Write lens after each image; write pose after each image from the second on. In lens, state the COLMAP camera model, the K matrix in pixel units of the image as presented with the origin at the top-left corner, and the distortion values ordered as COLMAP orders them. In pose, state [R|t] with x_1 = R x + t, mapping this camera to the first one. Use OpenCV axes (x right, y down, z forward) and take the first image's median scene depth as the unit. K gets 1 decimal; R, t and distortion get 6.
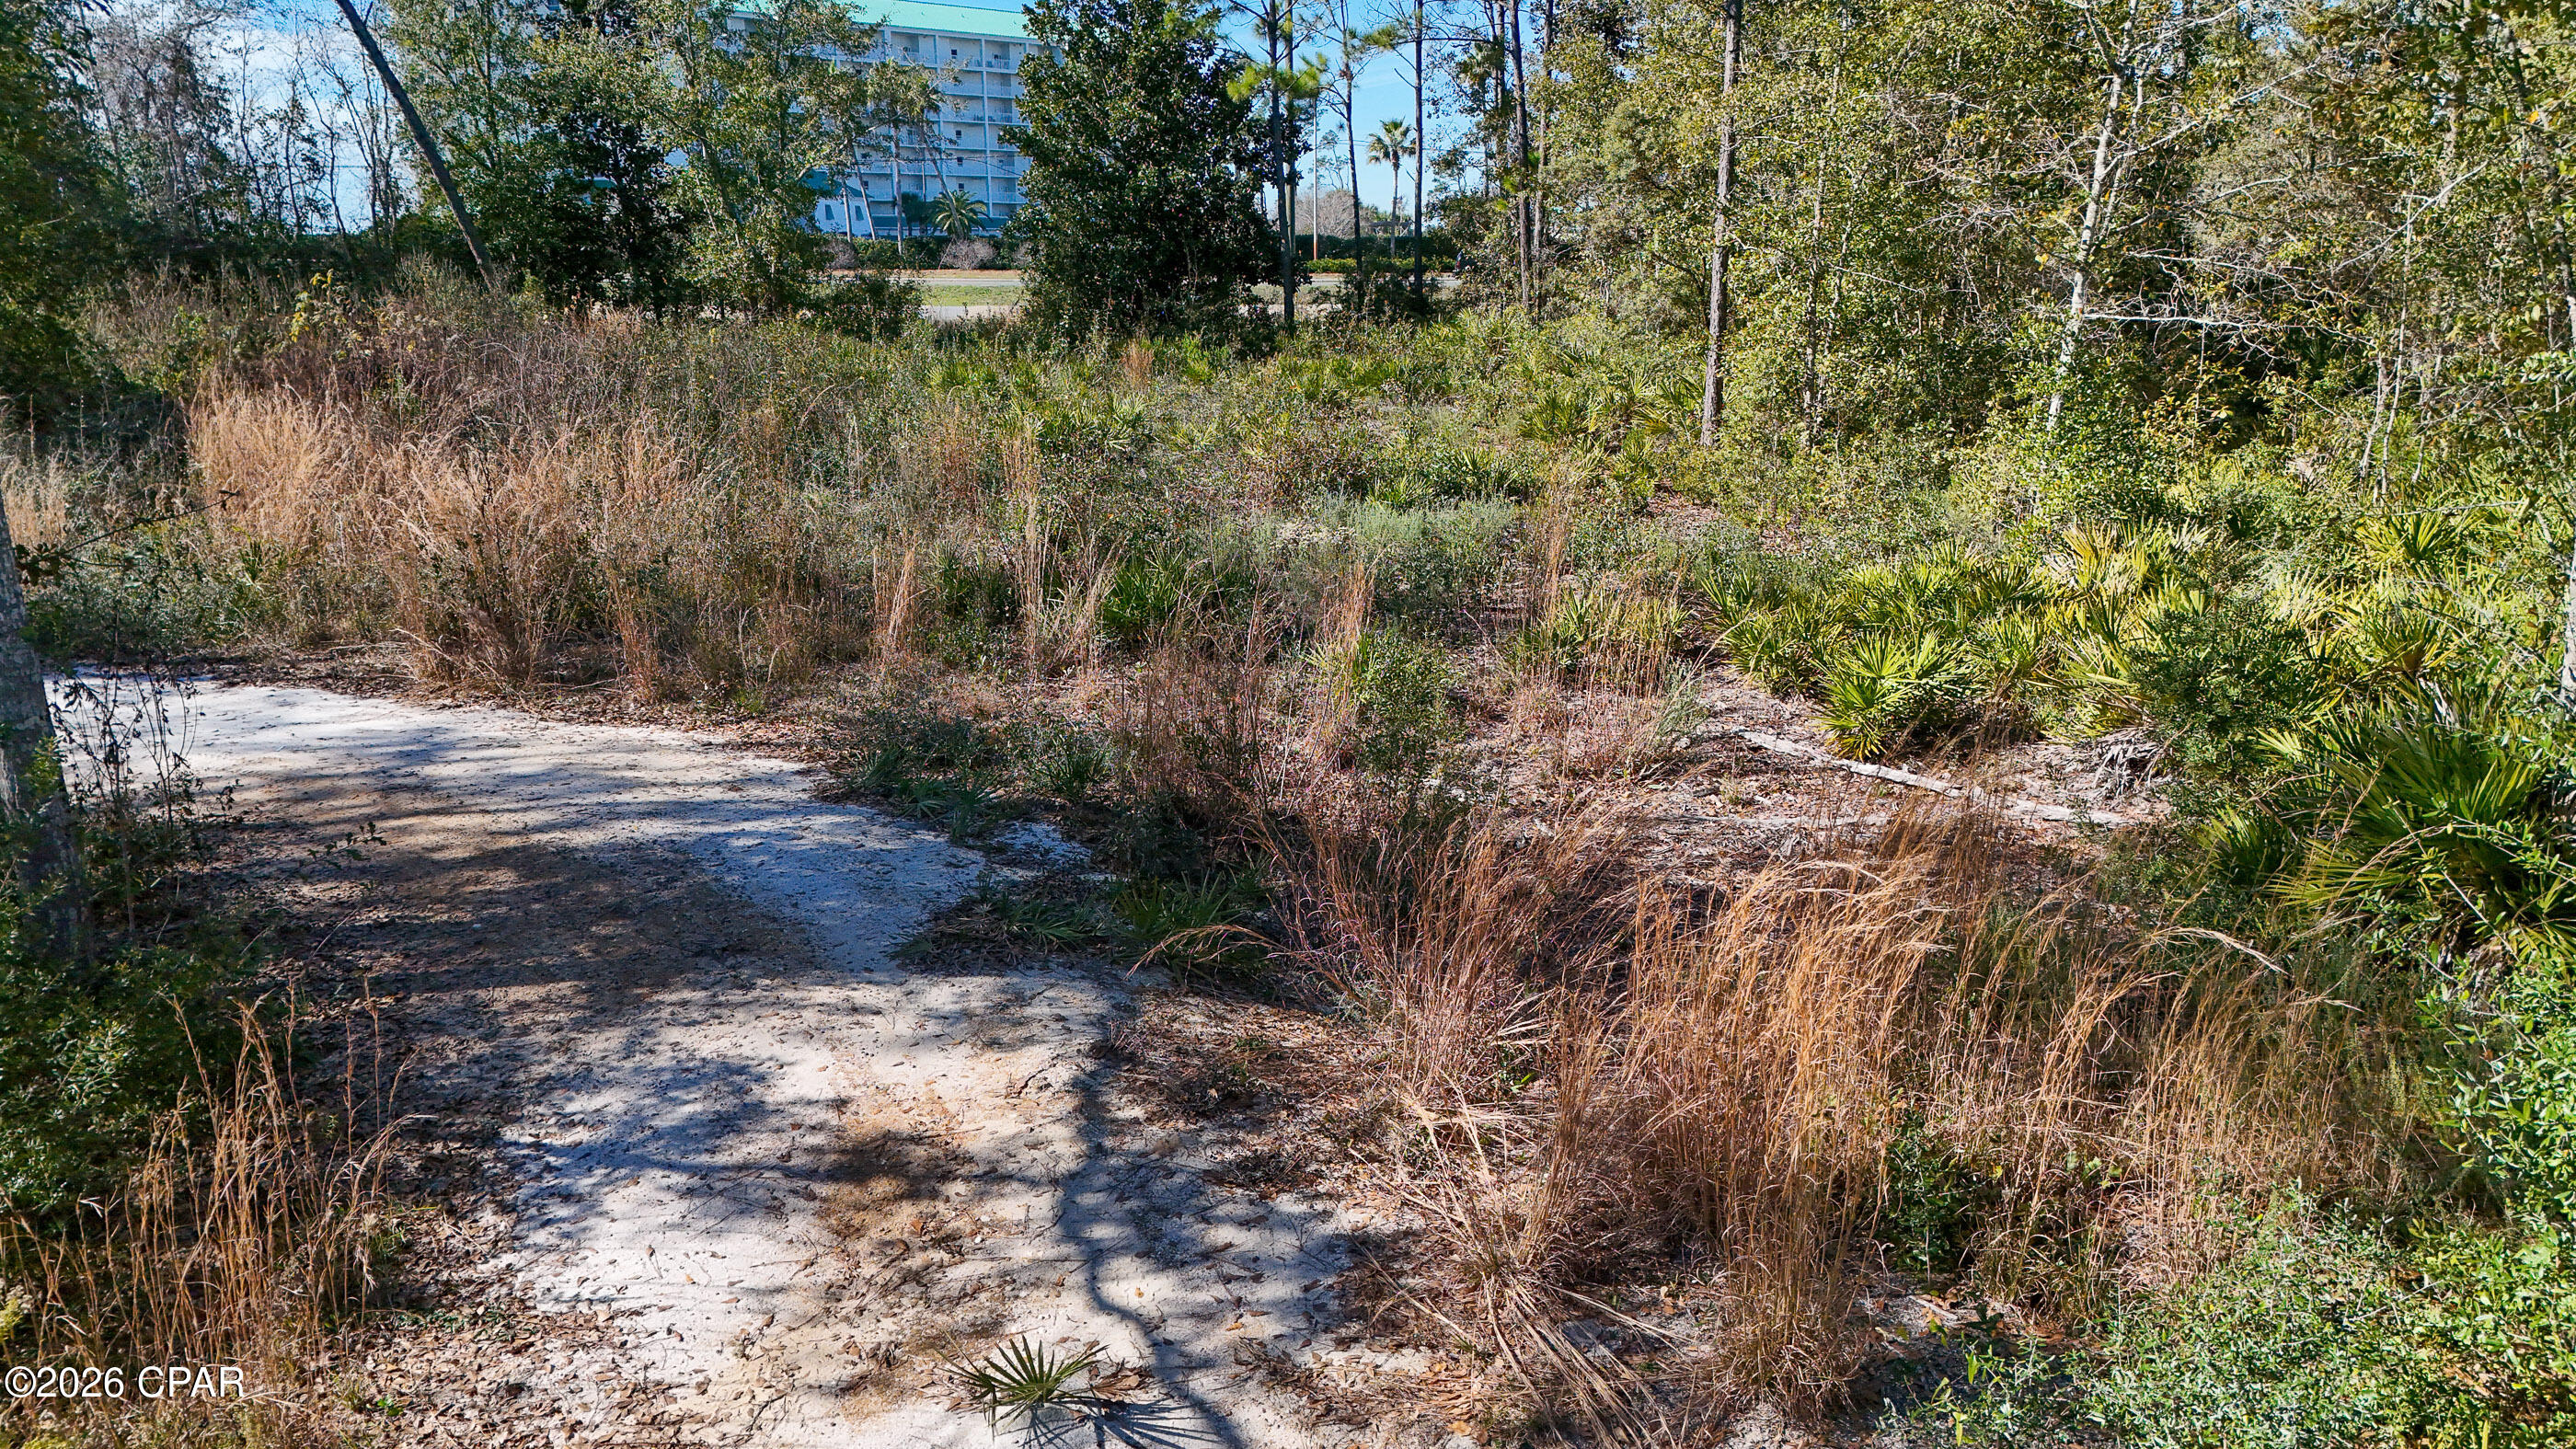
lens RADIAL K [[1848.8, 0, 1261.2], [0, 1848.8, 722.9], [0, 0, 1]] dist [0.152924, -0.322014]
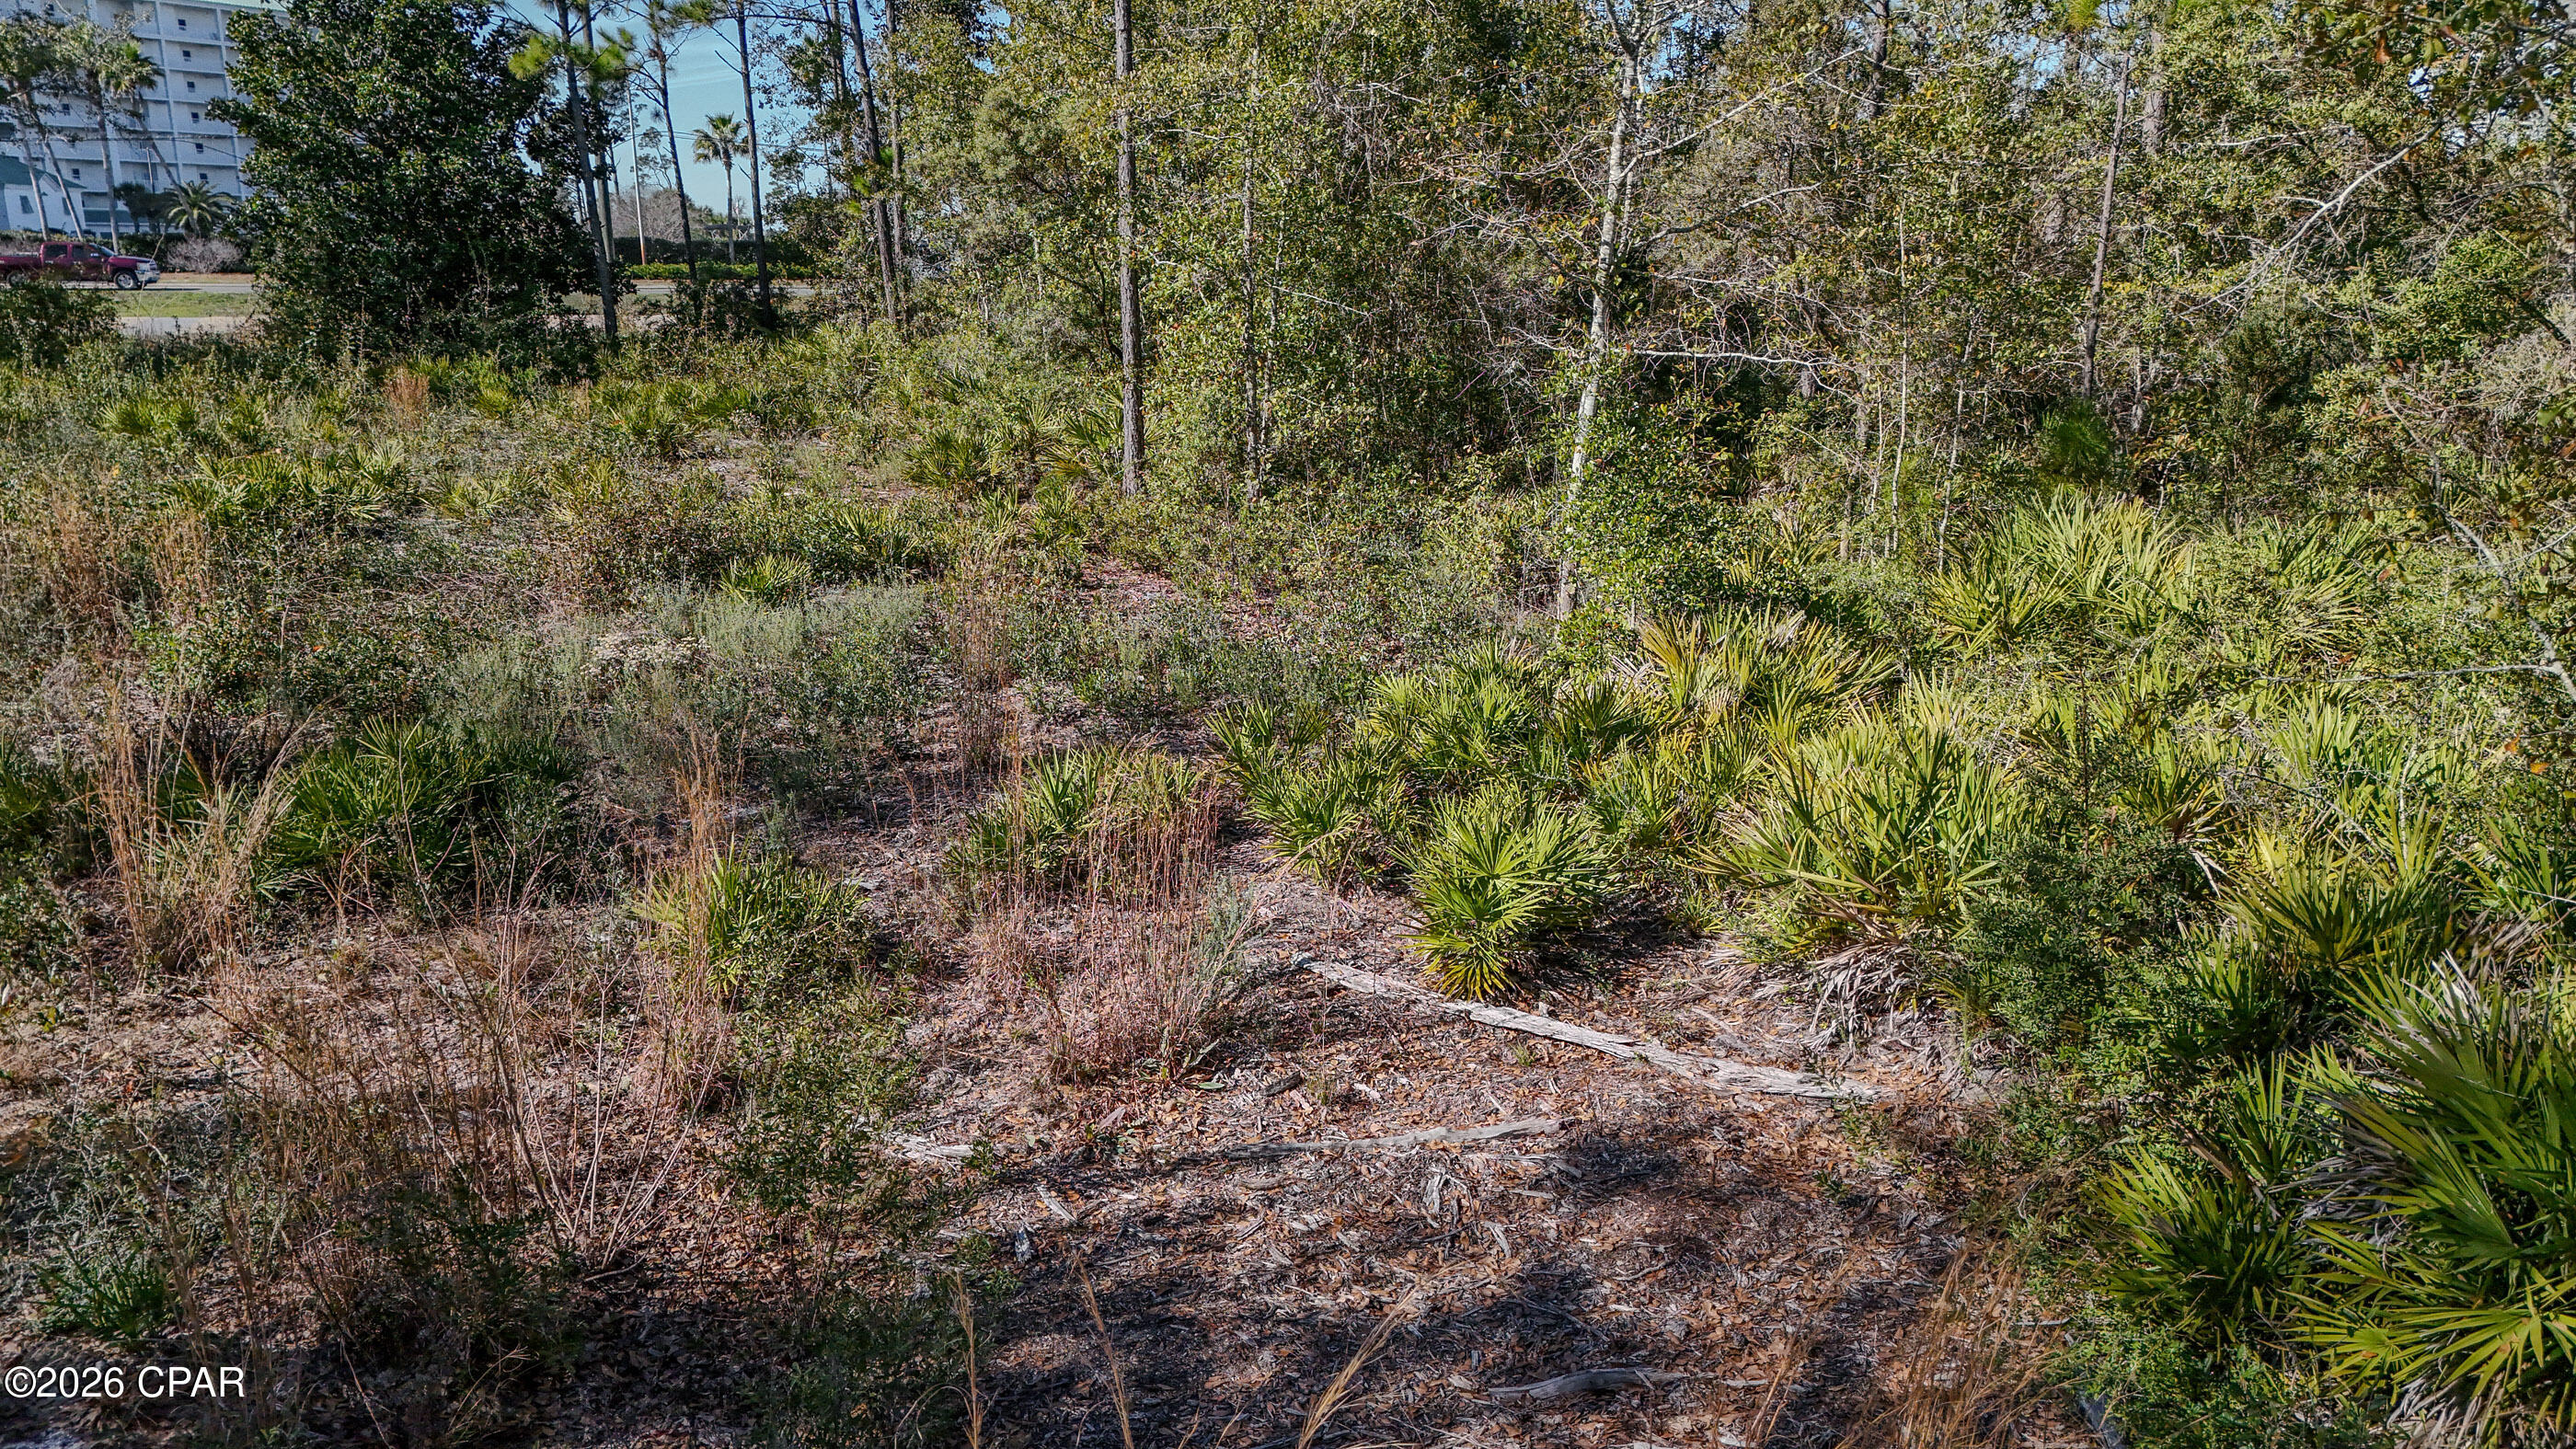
lens RADIAL K [[1868.5, 0, 1288.0], [0, 1868.5, 724.5], [0, 0, 1]] dist [0.047718, -0.045893]
pose [[0.940283, -0.075879, 0.331828, 0.008044], [0.077211, 0.996972, 0.009188, -0.026153], [-0.331521, 0.016981, 0.943295, 0.100774]]
